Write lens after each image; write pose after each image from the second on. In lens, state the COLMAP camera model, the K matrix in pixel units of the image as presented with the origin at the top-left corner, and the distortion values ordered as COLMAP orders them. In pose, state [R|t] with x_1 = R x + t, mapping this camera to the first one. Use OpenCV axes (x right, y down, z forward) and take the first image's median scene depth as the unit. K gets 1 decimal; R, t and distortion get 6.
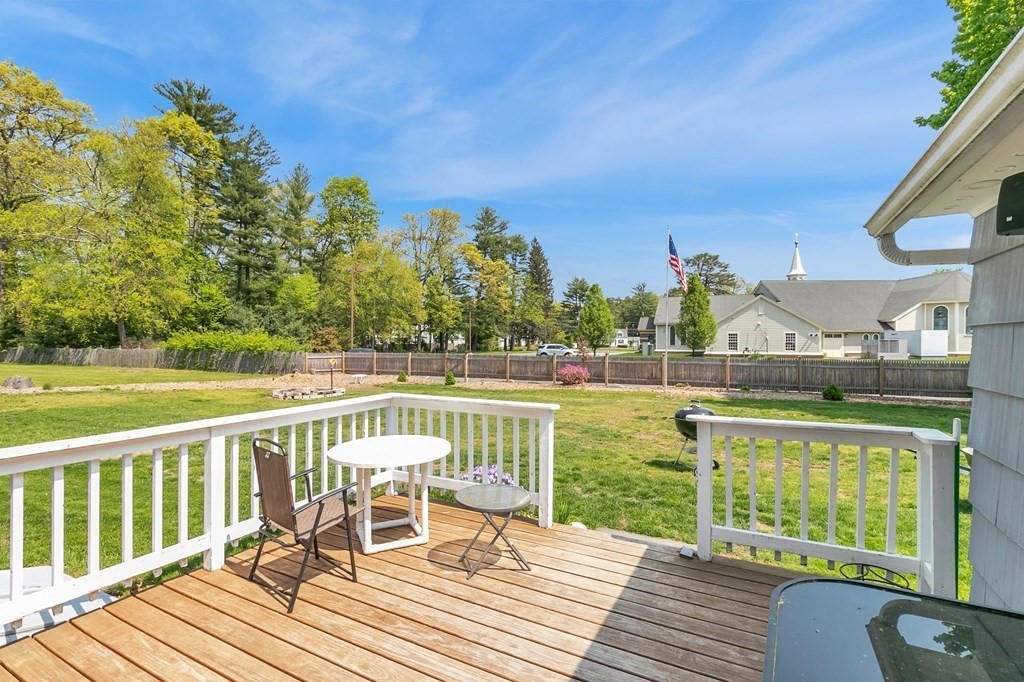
lens RADIAL K [[475.1, 0, 512.0], [0, 475.1, 341.0], [0, 0, 1]] dist [0.008474, 0.000497]
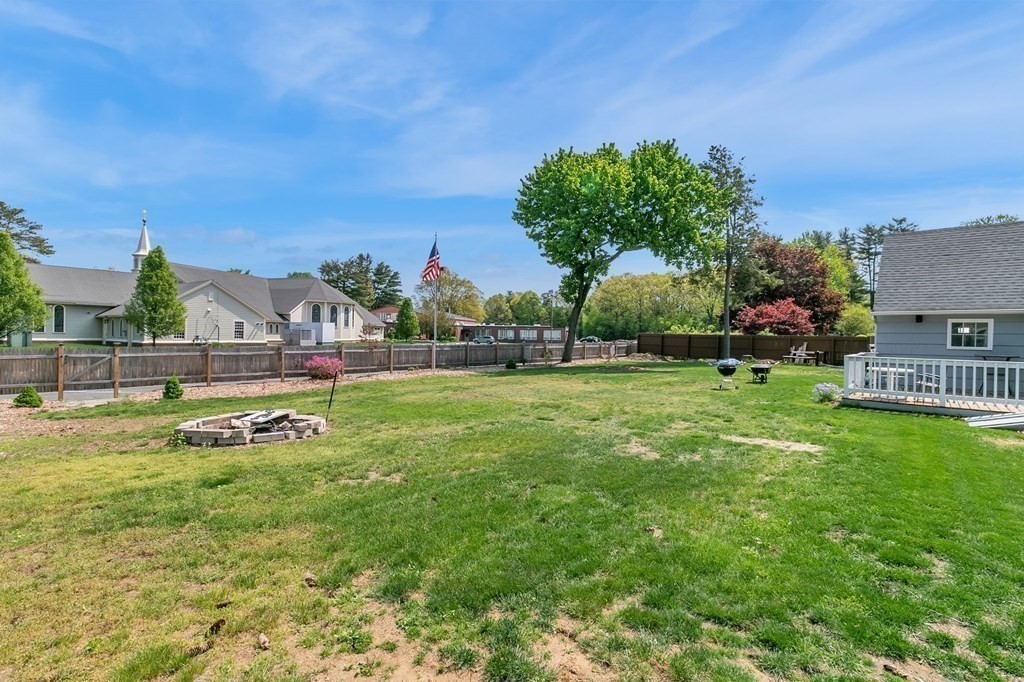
lens RADIAL K [[475.1, 0, 512.0], [0, 475.1, 341.0], [0, 0, 1]] dist [0.008474, 0.000497]
pose [[0.206447, -0.008883, 0.978417, -0.295735], [-0.015559, 0.999803, 0.012360, 0.003719], [-0.978334, -0.017775, 0.206268, 0.222985]]
